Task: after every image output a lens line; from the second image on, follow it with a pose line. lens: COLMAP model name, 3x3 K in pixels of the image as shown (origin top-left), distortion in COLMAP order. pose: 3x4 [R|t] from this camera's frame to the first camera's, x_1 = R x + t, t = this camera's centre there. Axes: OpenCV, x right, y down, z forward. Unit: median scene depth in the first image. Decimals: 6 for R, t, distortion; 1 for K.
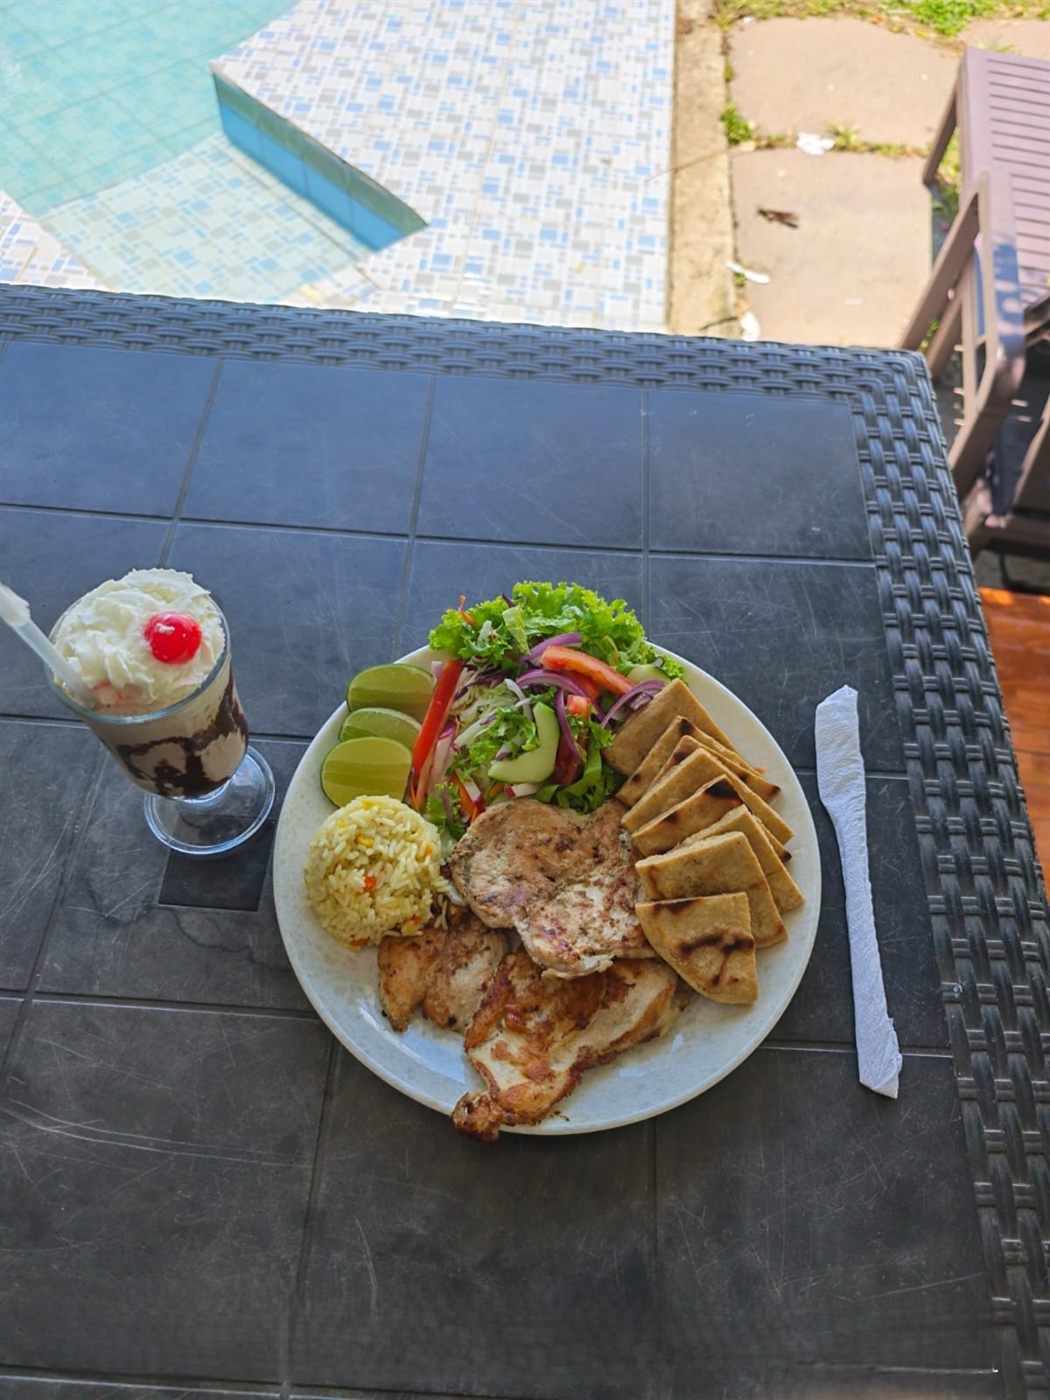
lens RADIAL K [[979.4, 0, 539.4], [0, 979.4, 701.7], [0, 0, 1]] dist [0.002280, -0.001791]
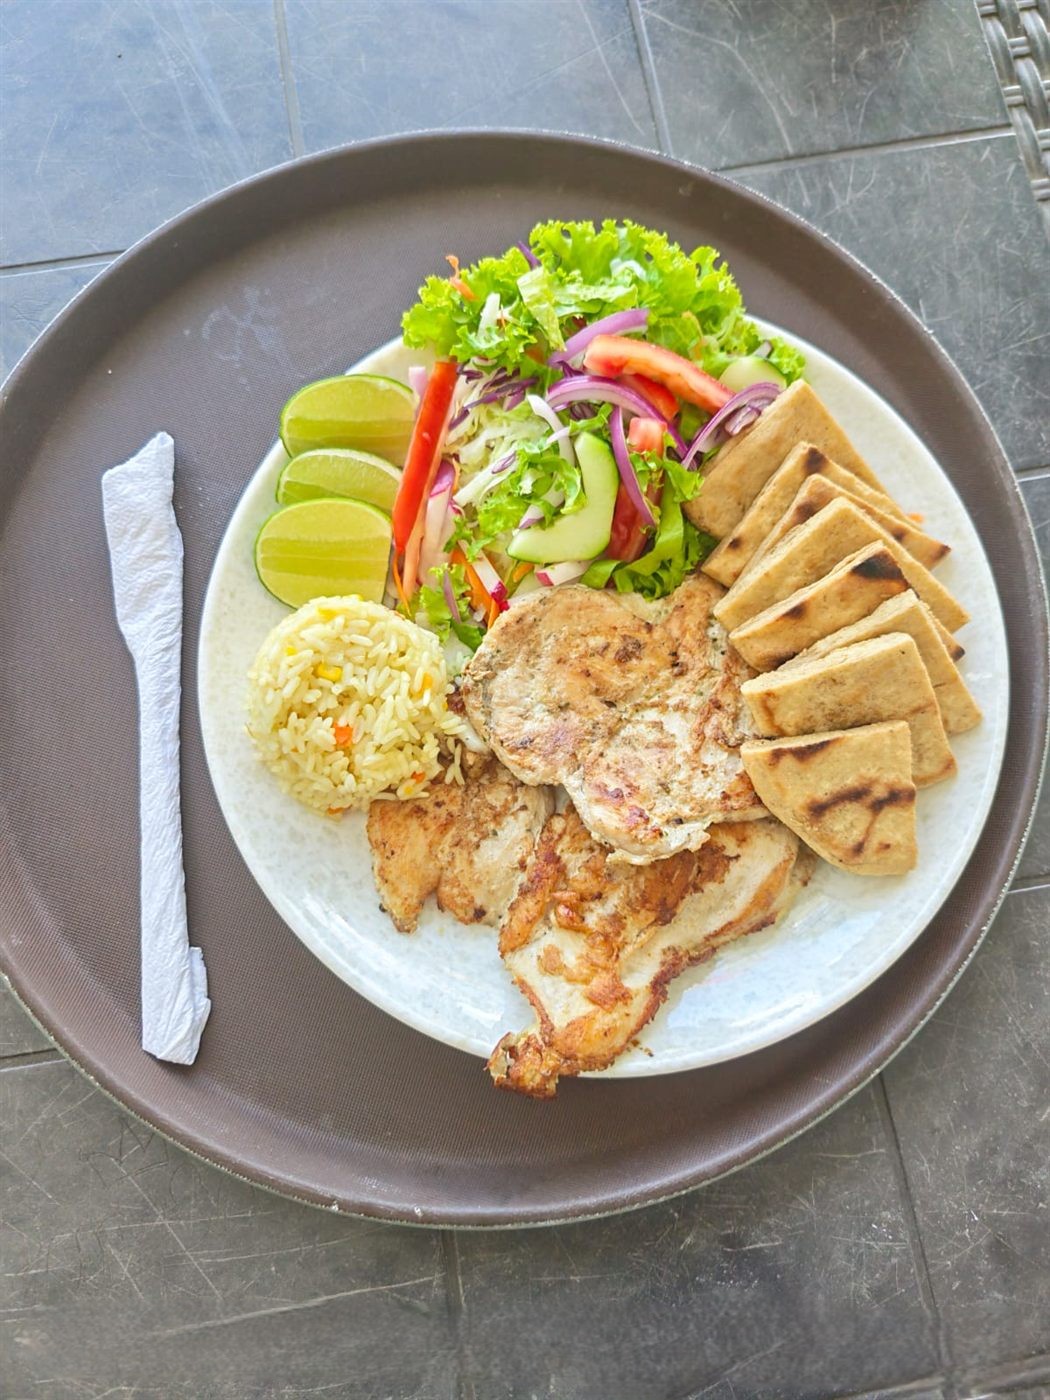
lens RADIAL K [[979.4, 0, 539.4], [0, 979.4, 701.7], [0, 0, 1]] dist [0.002280, -0.001791]
pose [[0.998939, -0.041257, -0.020446, -0.024134], [0.045718, 0.941561, 0.333727, -0.050111], [0.005483, -0.334307, 0.942448, 0.367200]]
